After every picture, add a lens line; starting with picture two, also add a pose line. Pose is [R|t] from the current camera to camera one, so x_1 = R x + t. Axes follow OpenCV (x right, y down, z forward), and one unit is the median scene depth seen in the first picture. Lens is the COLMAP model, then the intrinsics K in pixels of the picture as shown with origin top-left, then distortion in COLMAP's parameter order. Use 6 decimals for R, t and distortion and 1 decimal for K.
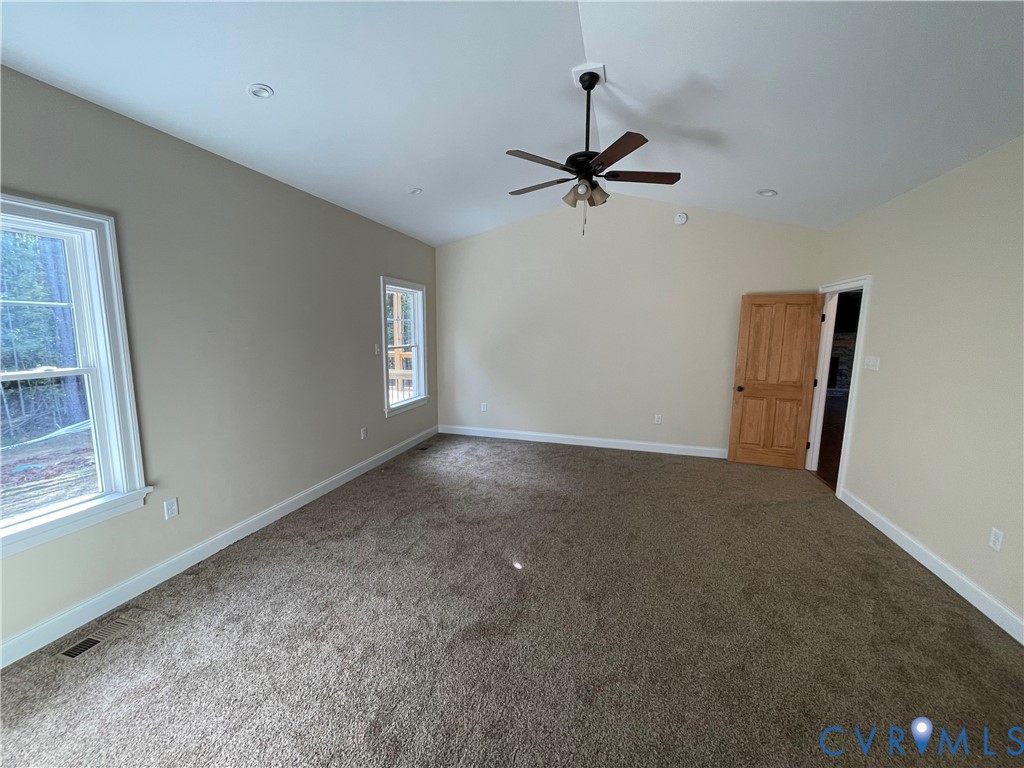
lens RADIAL K [[406.1, 0, 512.0], [0, 406.1, 384.0], [0, 0, 1]] dist [-0.000702, -0.000062]
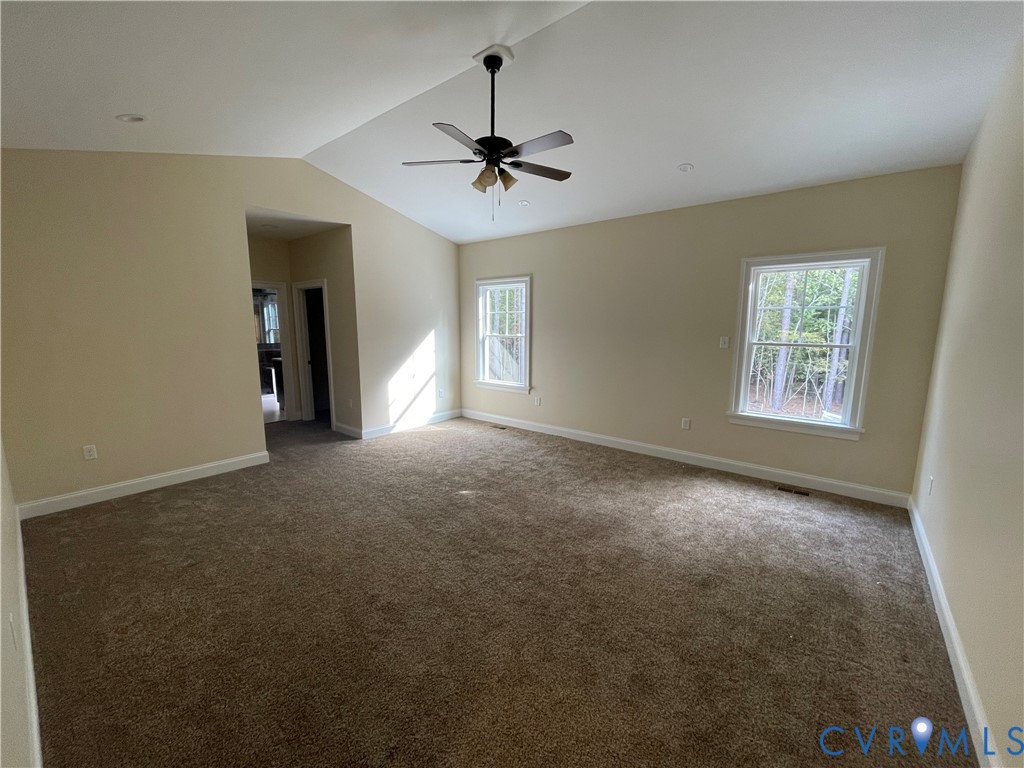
lens RADIAL K [[412.6, 0, 512.0], [0, 412.6, 384.0], [0, 0, 1]] dist [0.000302, 0.000009]
pose [[-0.382241, 0.124024, -0.915702, 0.809266], [-0.135599, 0.972696, 0.188347, -0.122290], [0.914059, 0.196162, -0.354987, 1.051607]]
